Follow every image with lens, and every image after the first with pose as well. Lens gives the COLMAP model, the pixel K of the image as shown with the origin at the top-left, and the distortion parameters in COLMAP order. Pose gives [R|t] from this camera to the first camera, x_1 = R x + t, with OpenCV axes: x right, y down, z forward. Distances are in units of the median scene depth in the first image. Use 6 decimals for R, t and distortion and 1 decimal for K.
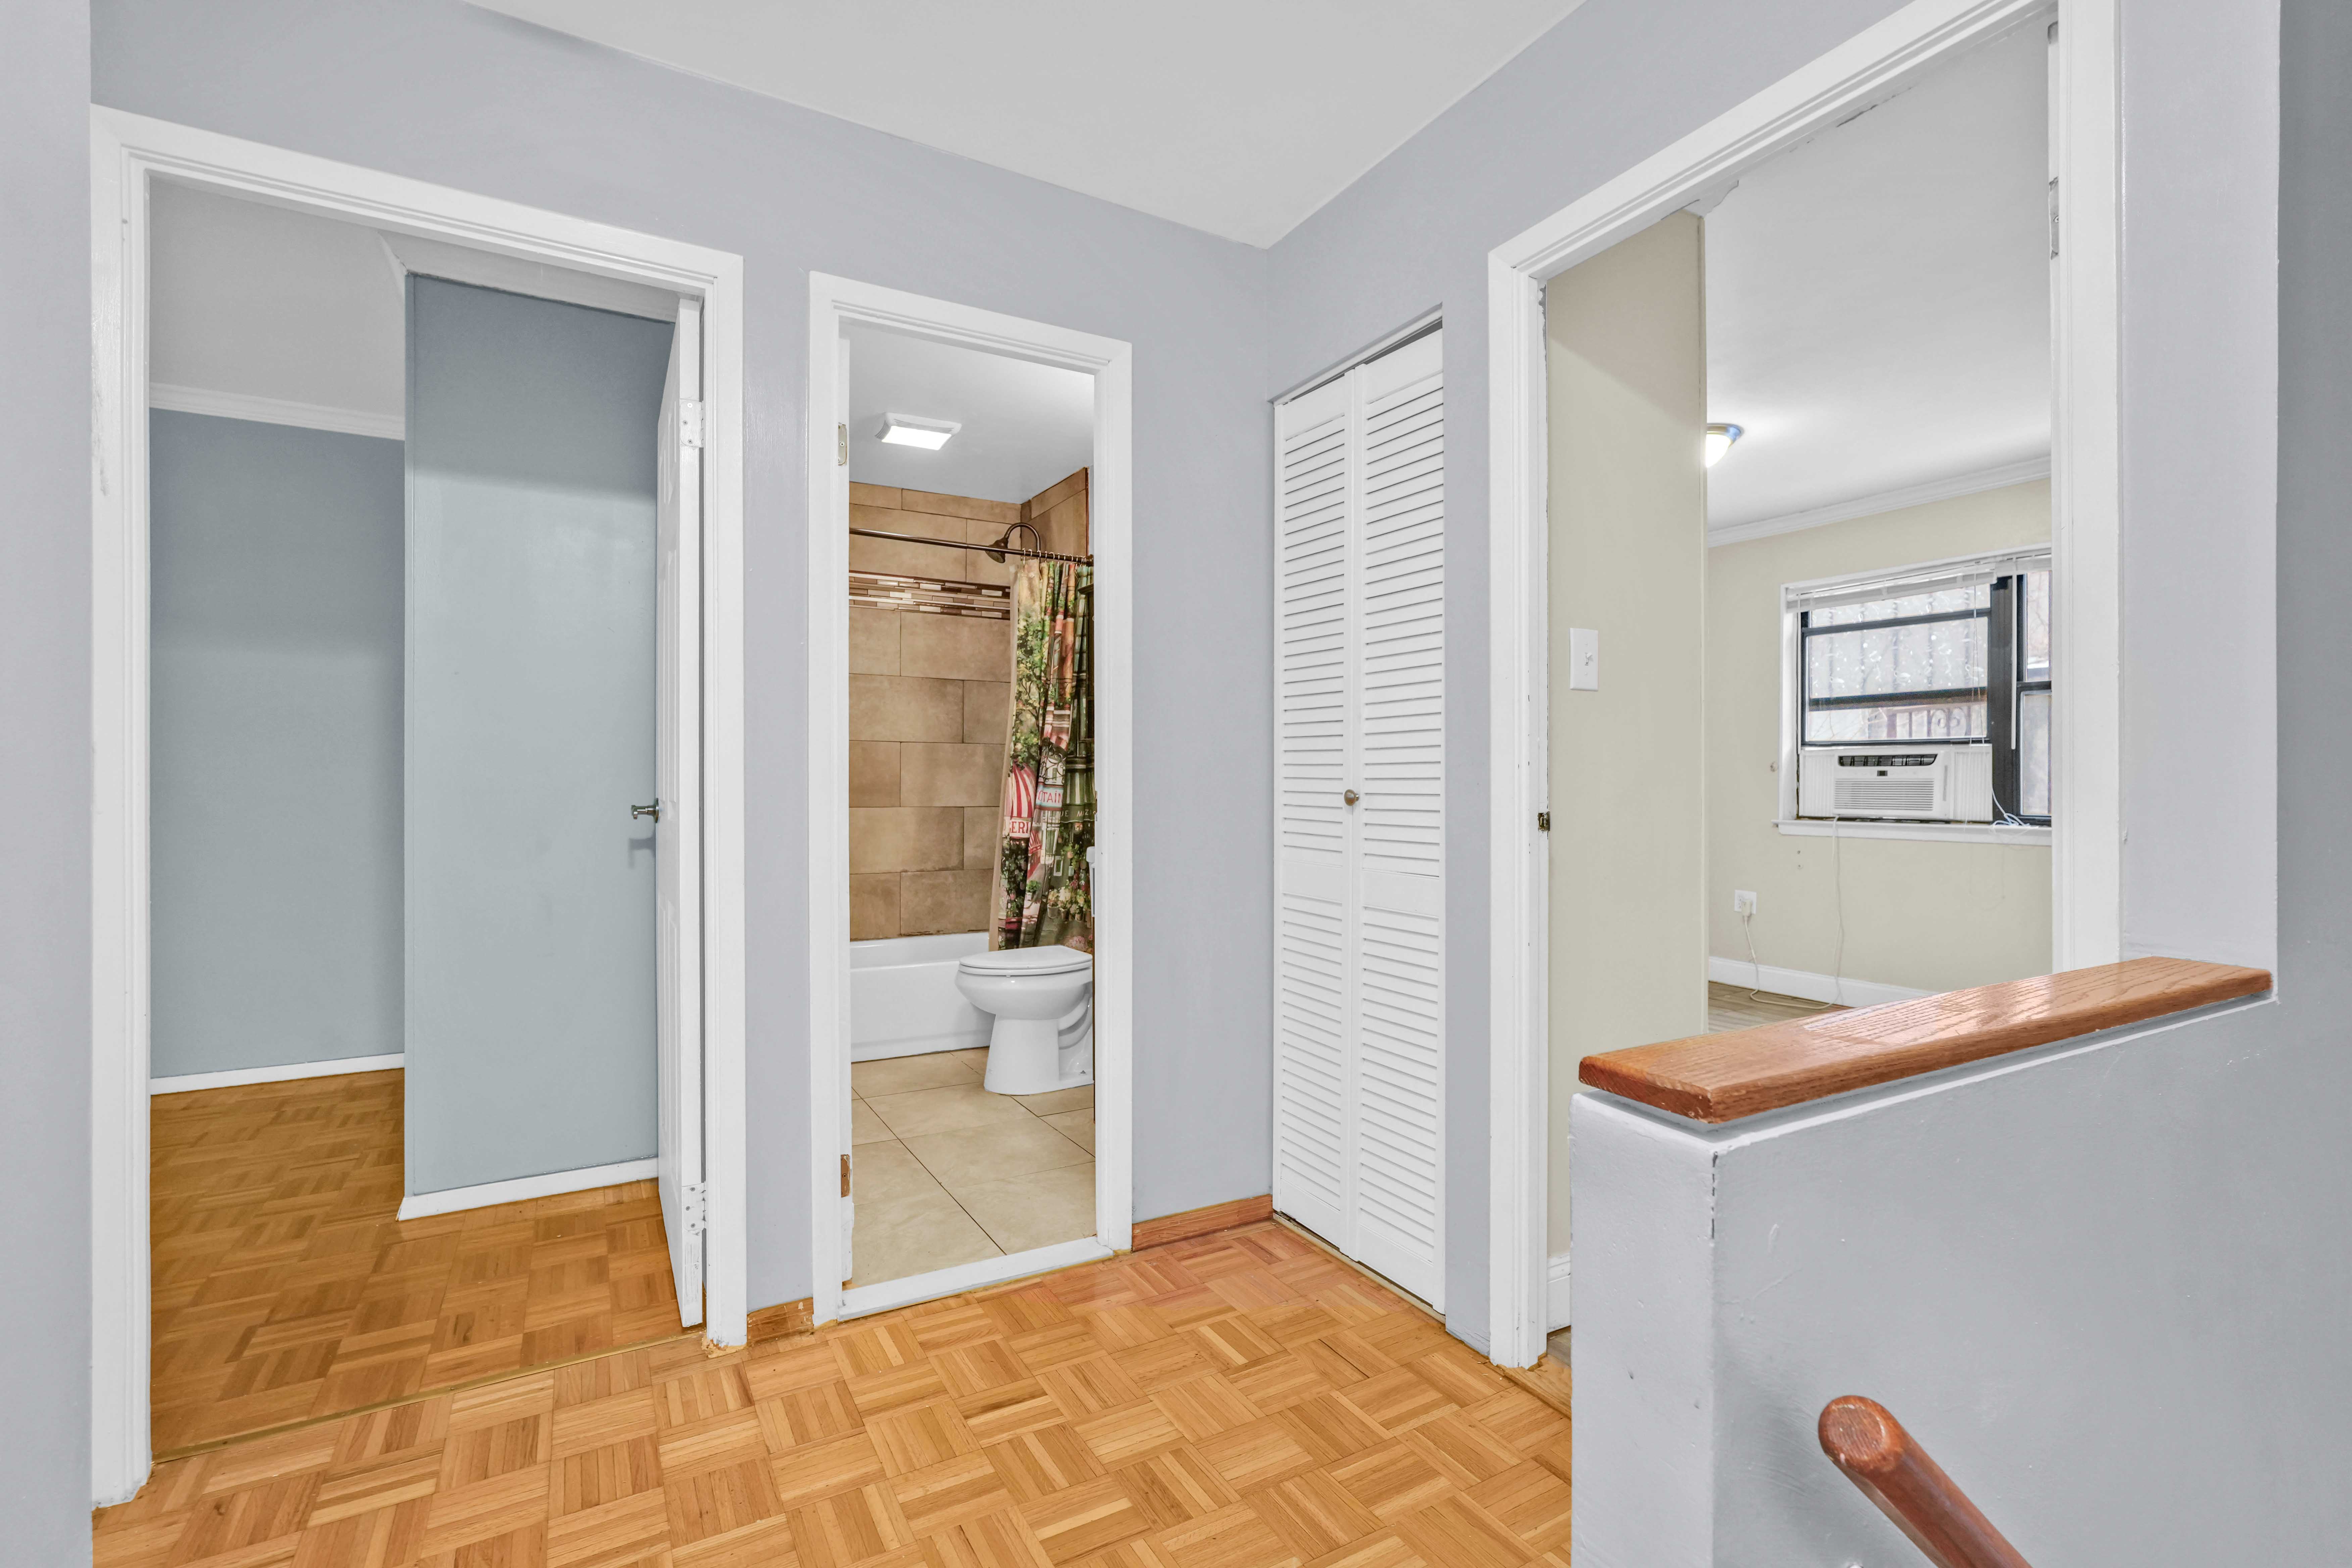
lens RADIAL K [[1059.3, 0, 1176.0], [0, 1059.3, 784.0], [0, 0, 1]] dist [0.002824, 0.000354]
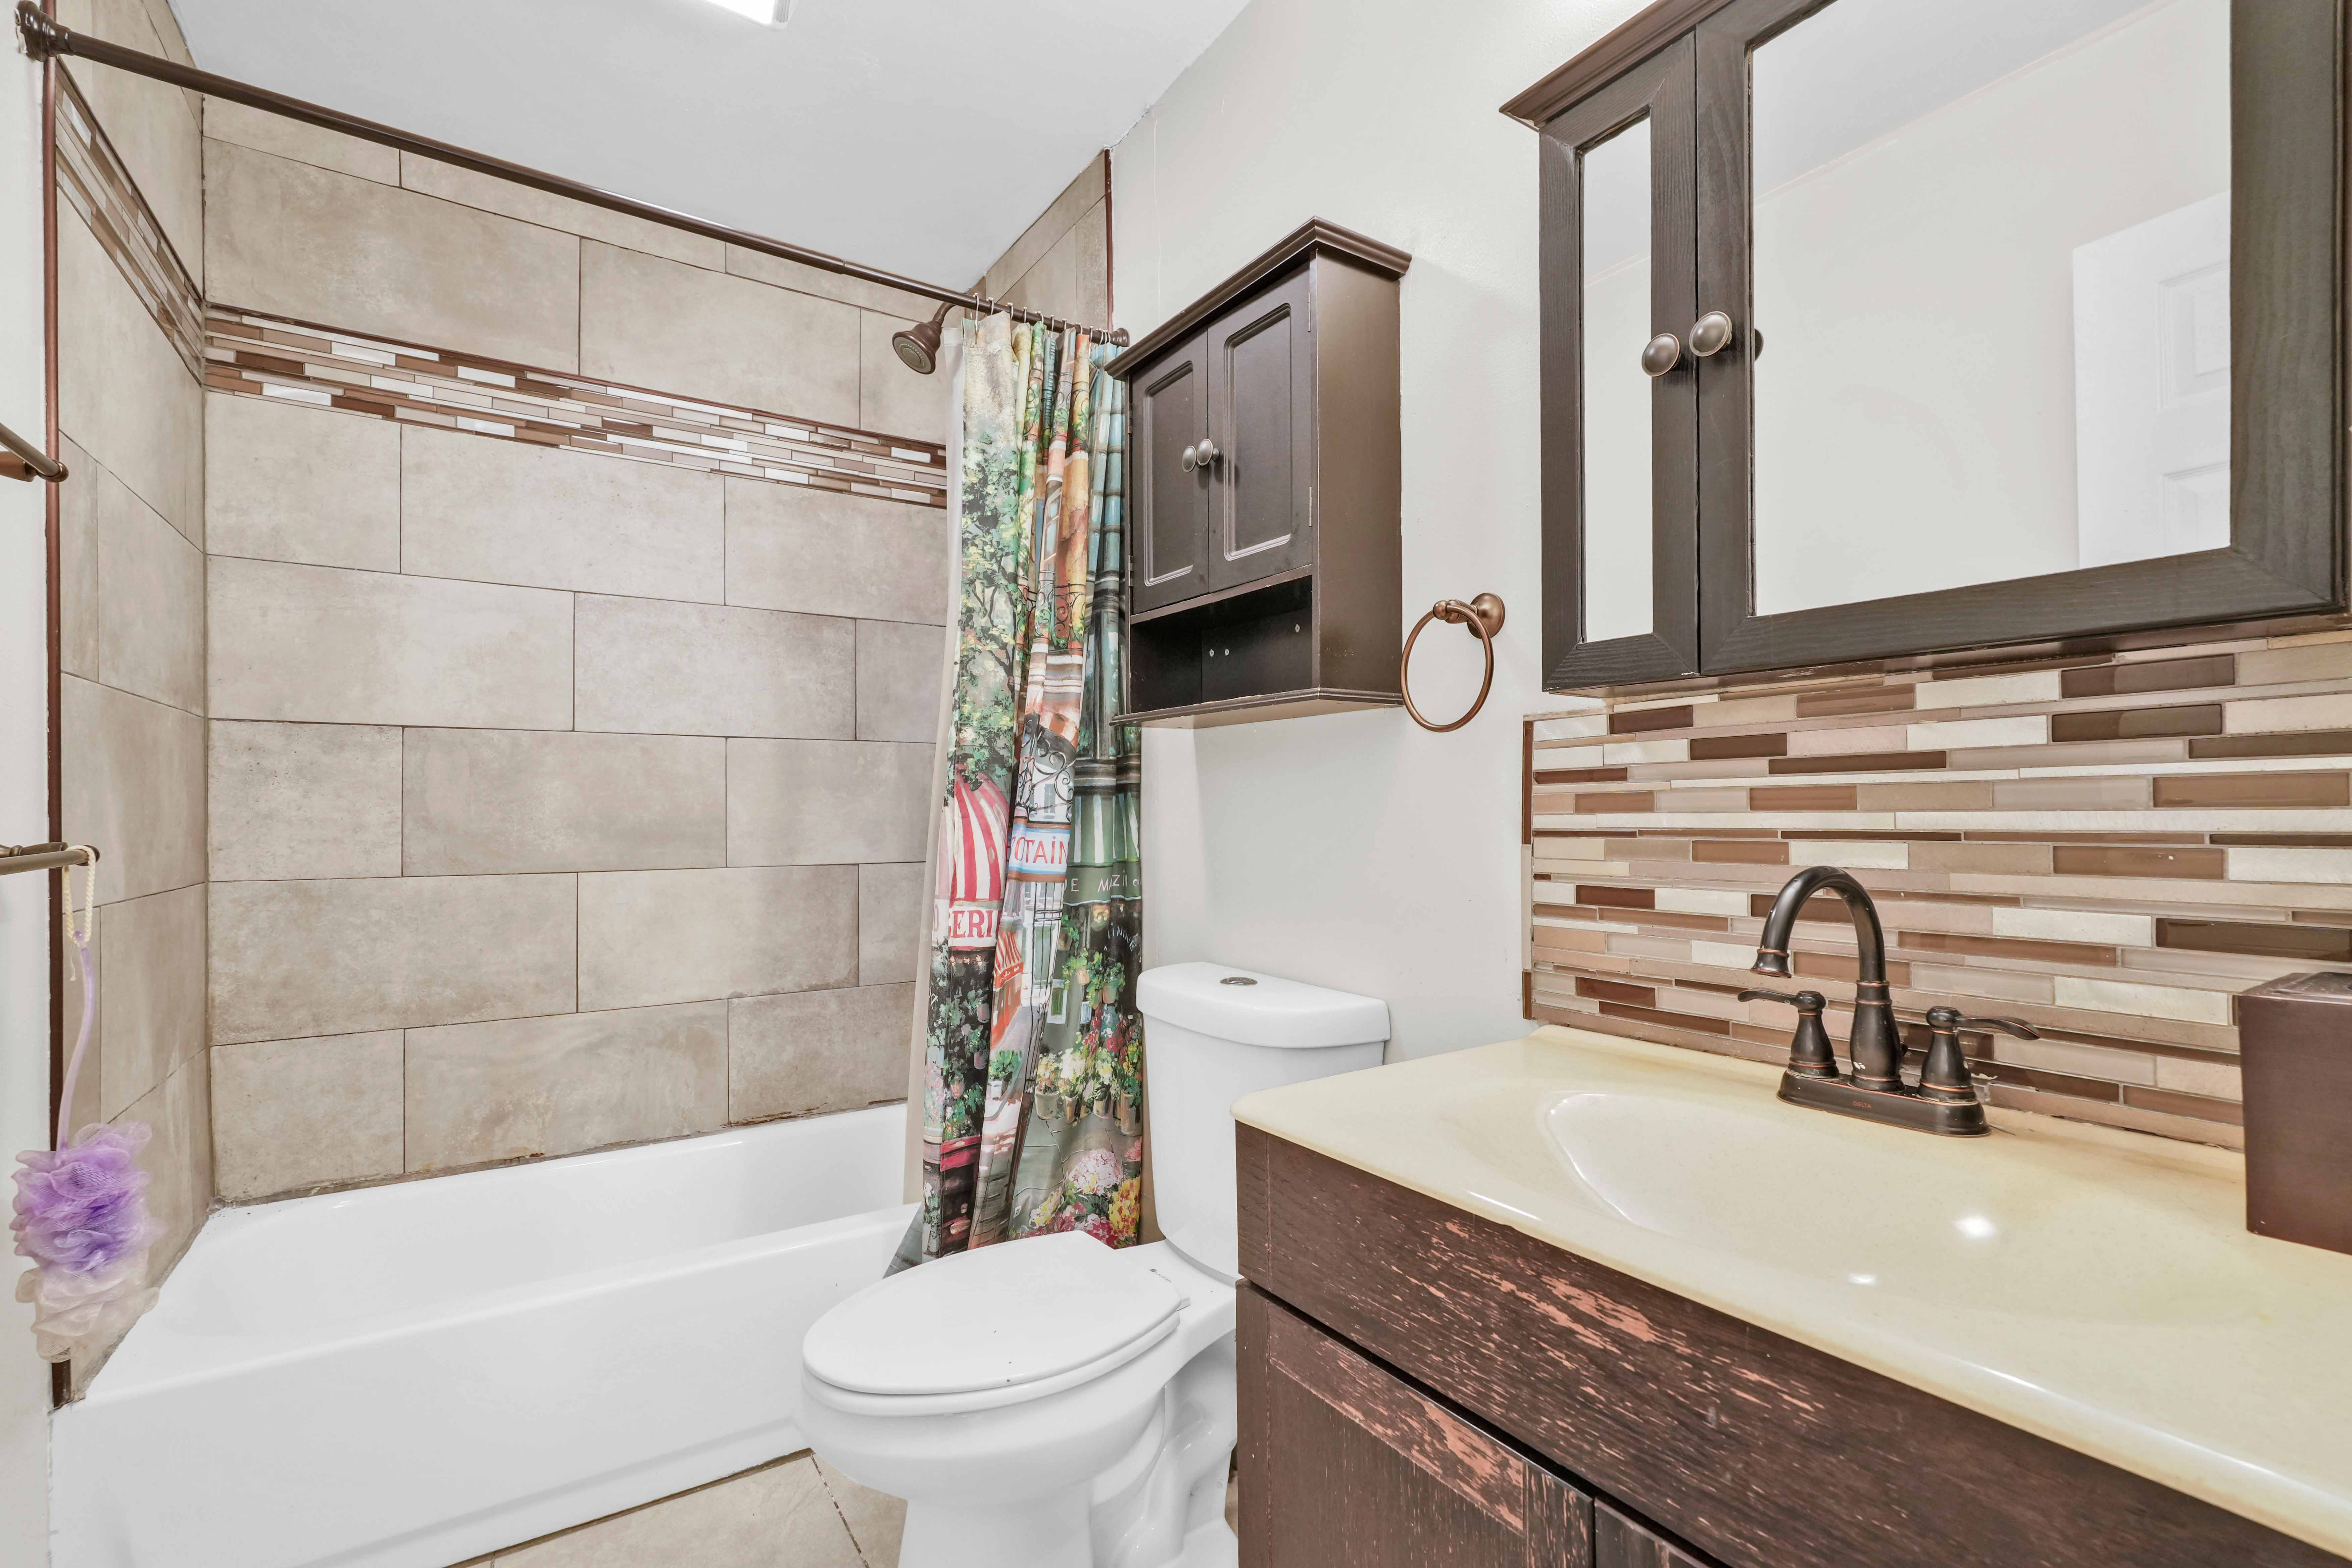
lens RADIAL K [[1038.2, 0, 1174.4], [0, 1038.2, 803.4], [0, 0, 1]] dist [-0.020078, 0.010638]
pose [[0.998231, -0.009099, 0.058751, -0.087885], [0.009412, 0.999943, -0.005051, -0.004549], [-0.058701, 0.005595, 0.998260, 0.562956]]
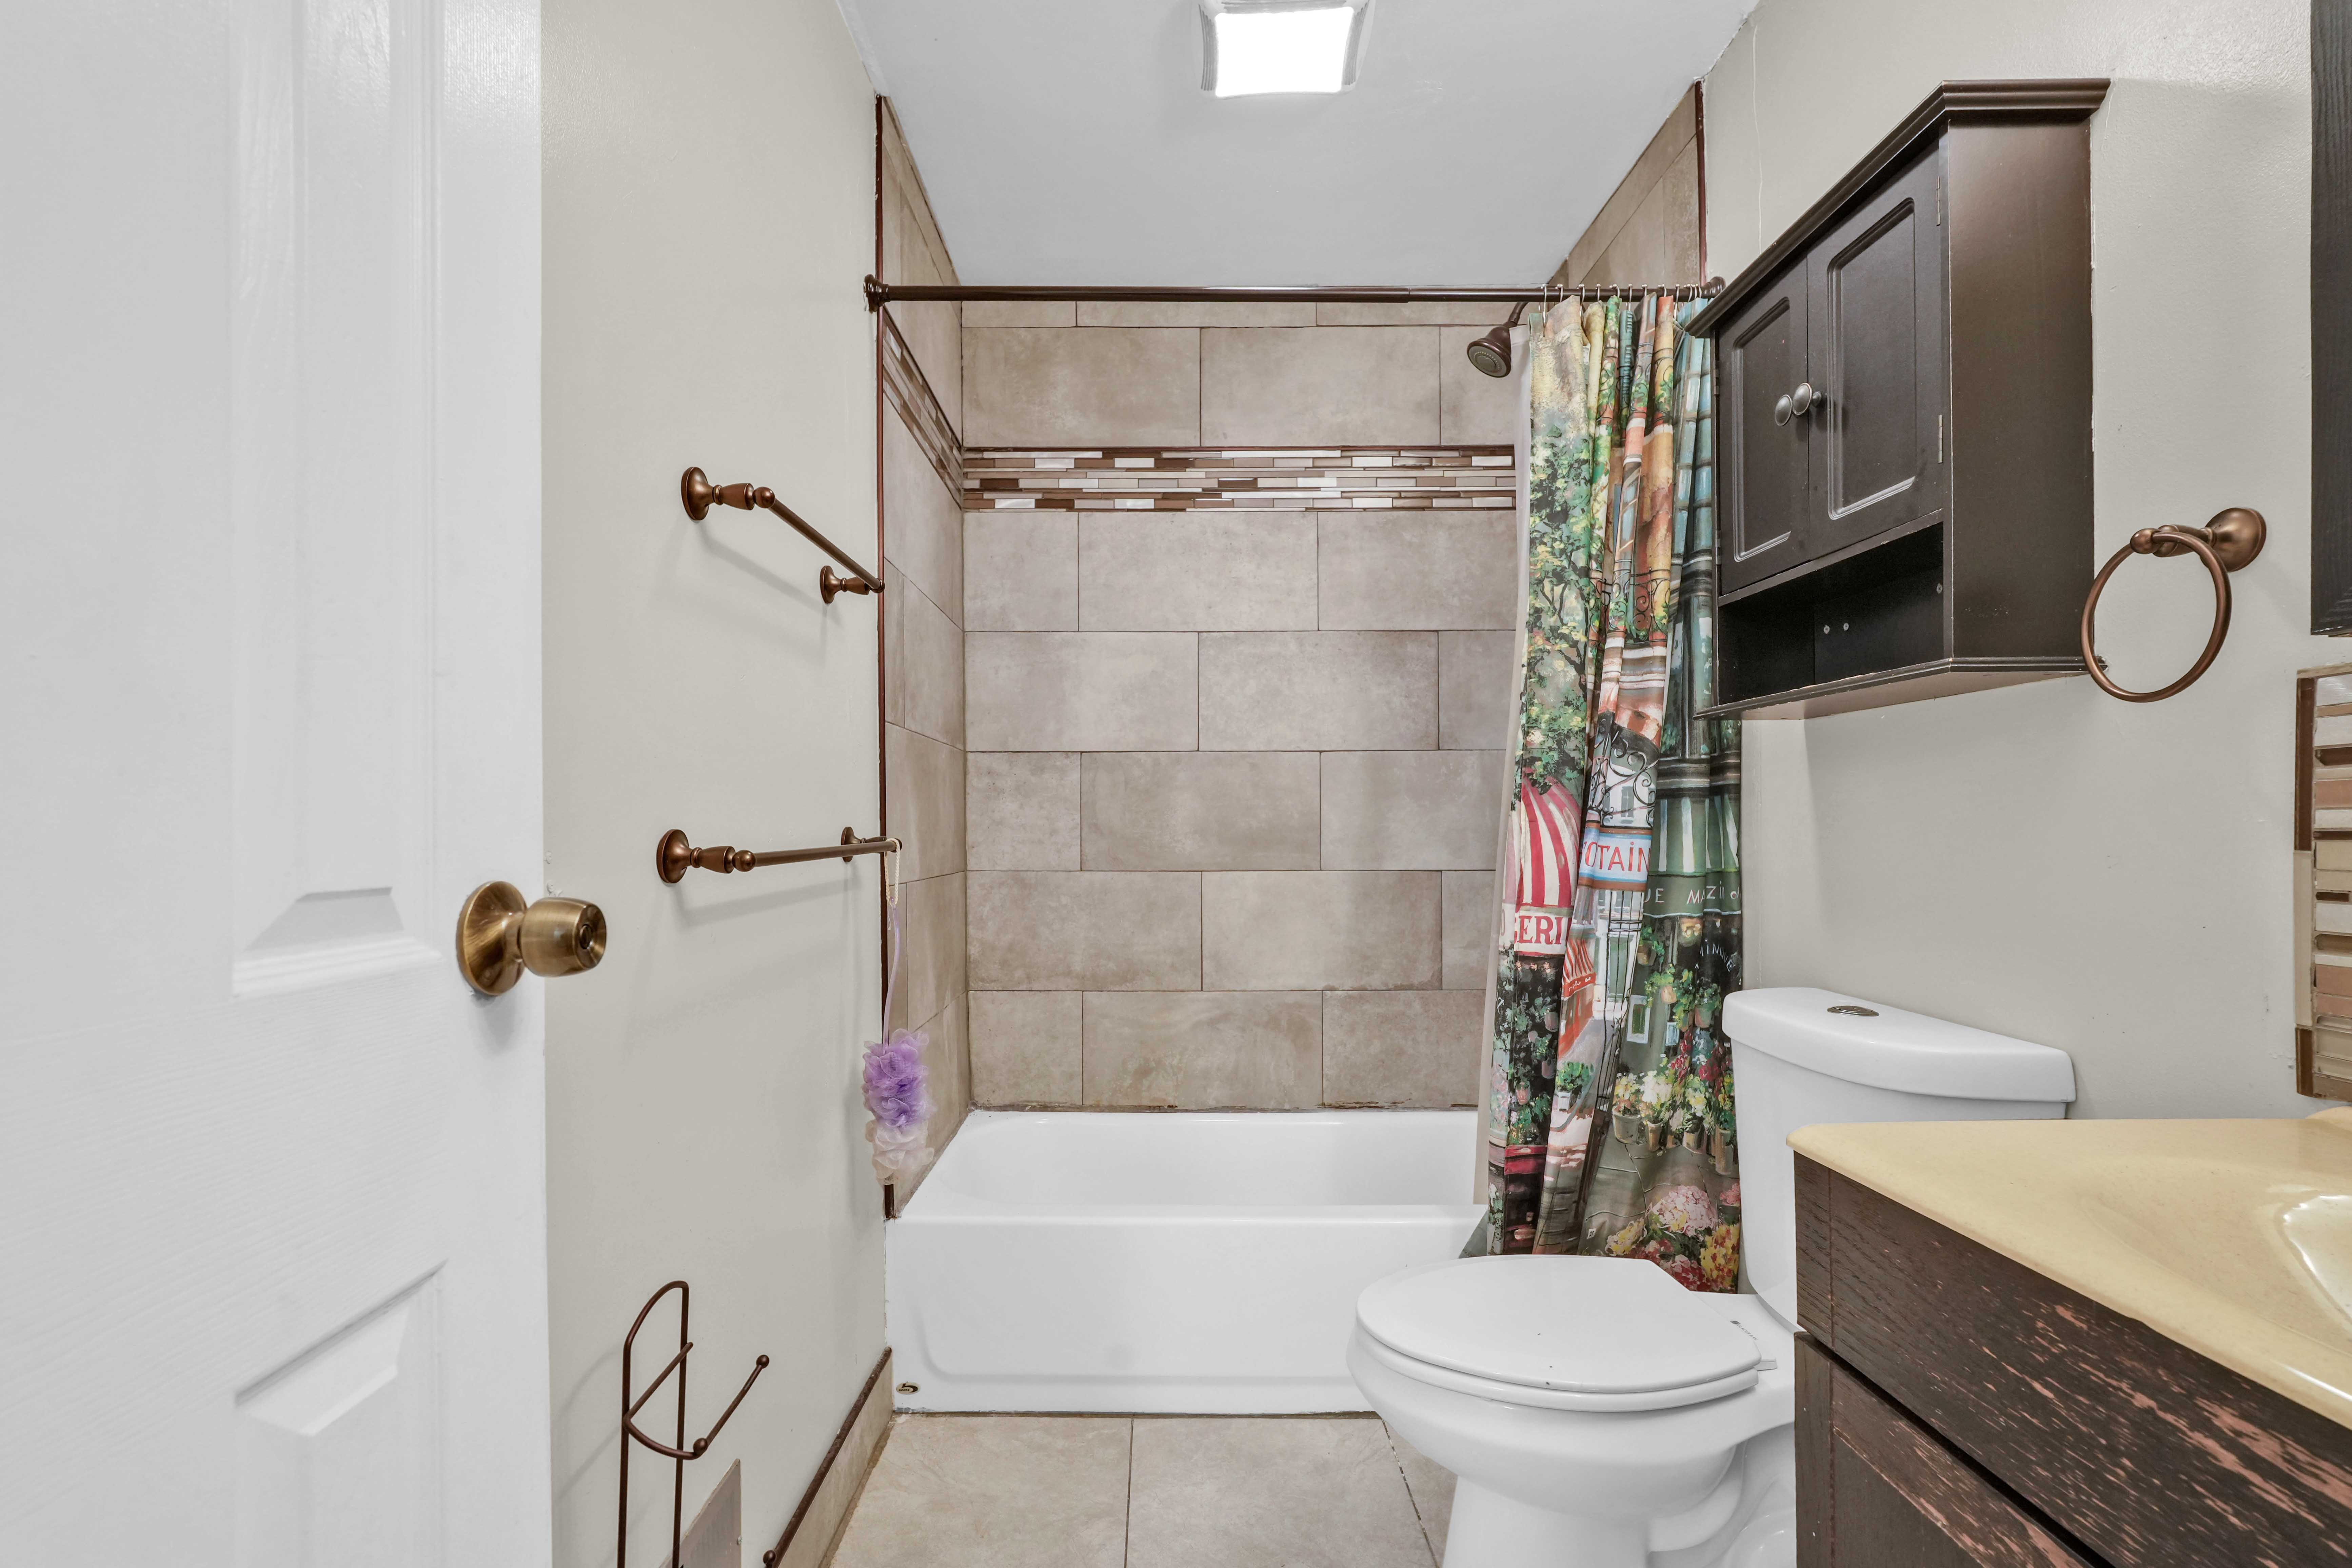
lens RADIAL K [[1052.3, 0, 1166.9], [0, 1052.3, 826.0], [0, 0, 1]] dist [-0.019925, 0.009383]
pose [[0.866097, -0.009982, -0.499775, -0.065373], [0.009437, 0.999949, -0.003617, 0.000035], [0.499786, -0.001584, 0.866147, 0.551876]]
